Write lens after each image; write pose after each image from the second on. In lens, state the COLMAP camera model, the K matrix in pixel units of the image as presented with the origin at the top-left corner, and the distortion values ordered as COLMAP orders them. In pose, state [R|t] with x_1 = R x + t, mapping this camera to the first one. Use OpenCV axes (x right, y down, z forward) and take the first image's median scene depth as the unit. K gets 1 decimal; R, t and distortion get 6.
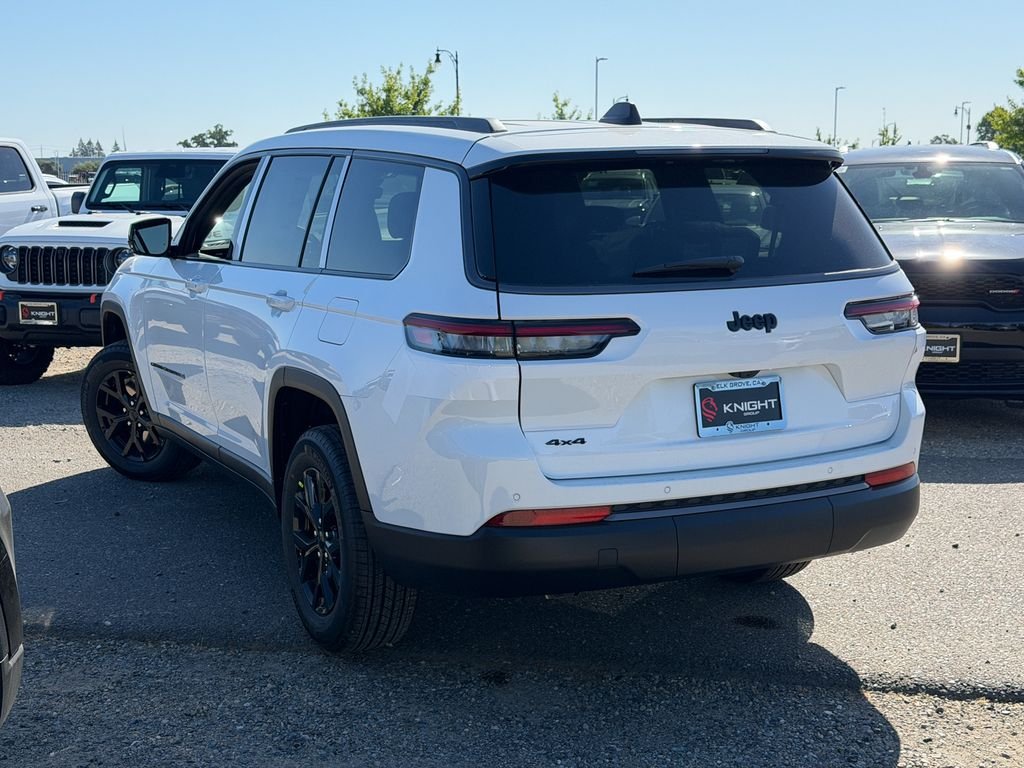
lens RADIAL K [[1404.5, 0, 512.0], [0, 1404.5, 384.0], [0, 0, 1]] dist [0.136023, -0.113481]
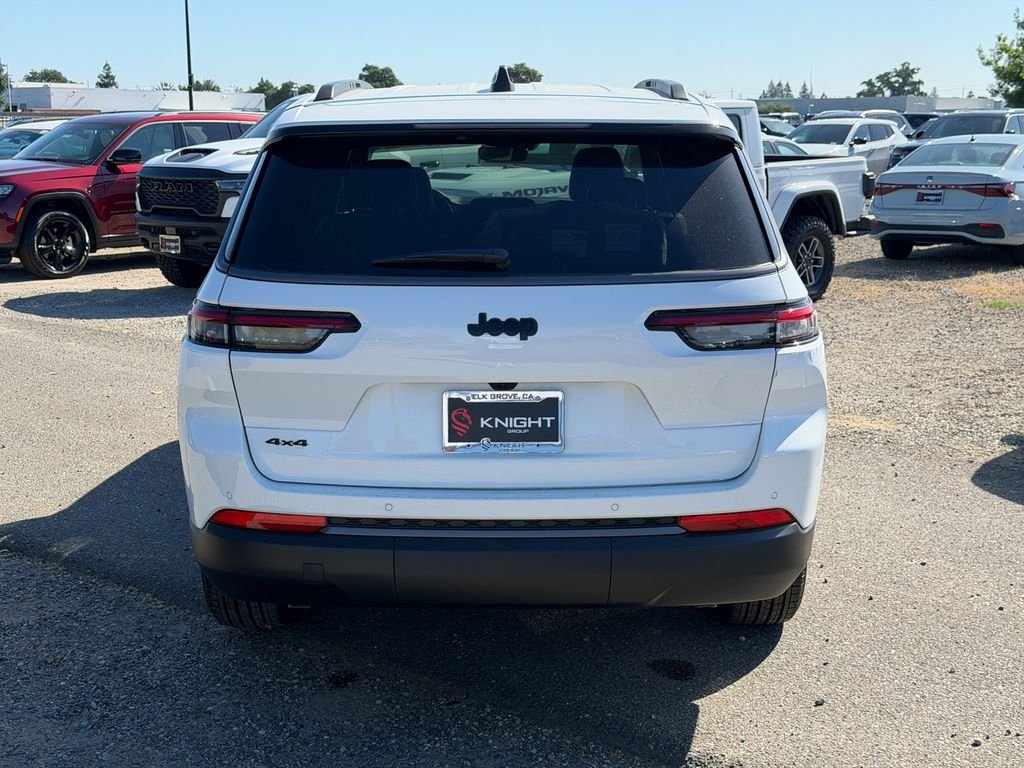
lens RADIAL K [[1404.5, 0, 512.0], [0, 1404.5, 384.0], [0, 0, 1]] dist [0.136023, -0.113481]
pose [[0.896652, 0.089868, -0.433519, 0.545765], [-0.072316, 0.995760, 0.056846, -0.057642], [0.436790, -0.019621, 0.899350, 0.225358]]
